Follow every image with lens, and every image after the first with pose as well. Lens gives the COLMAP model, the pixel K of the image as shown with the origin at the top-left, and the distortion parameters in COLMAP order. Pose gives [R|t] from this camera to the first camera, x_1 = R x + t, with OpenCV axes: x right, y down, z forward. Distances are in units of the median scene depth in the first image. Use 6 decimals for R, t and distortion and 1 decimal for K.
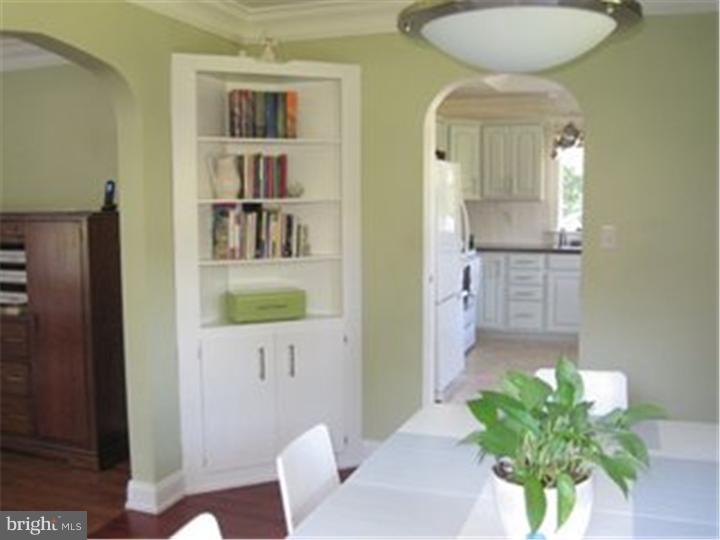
lens RADIAL K [[751.8, 0, 360.0], [0, 751.8, 270.0], [0, 0, 1]] dist [-0.130180, 0.033007]
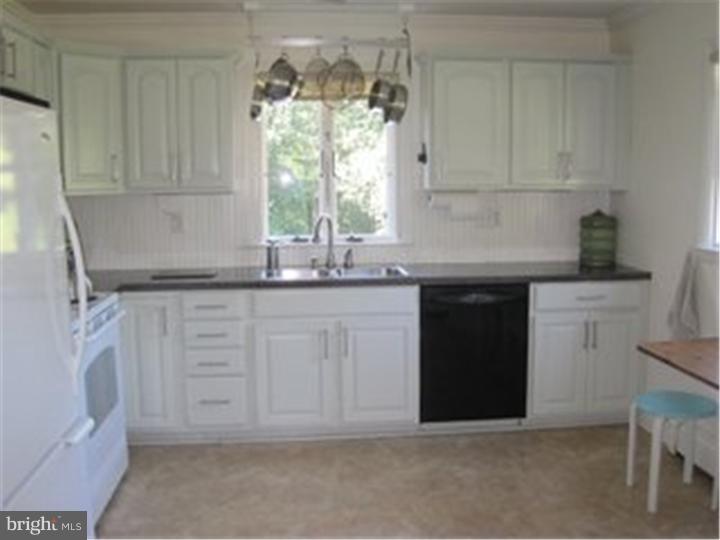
lens RADIAL K [[751.8, 0, 360.0], [0, 751.8, 270.0], [0, 0, 1]] dist [-0.130180, 0.033007]
pose [[0.905811, -0.053834, 0.420248, 0.088750], [0.041619, 0.998403, 0.038191, -0.053795], [-0.421633, -0.017104, 0.906605, 0.450271]]
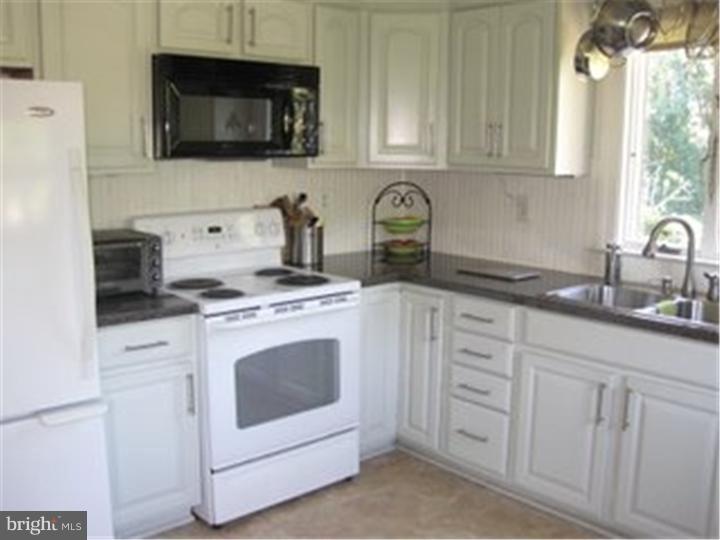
lens RADIAL K [[751.8, 0, 360.0], [0, 751.8, 270.0], [0, 0, 1]] dist [-0.130180, 0.033007]
pose [[0.874086, 0.092713, -0.476842, 0.360153], [-0.058254, 0.994540, 0.086586, -0.071629], [0.482266, -0.047906, 0.874714, 0.579556]]
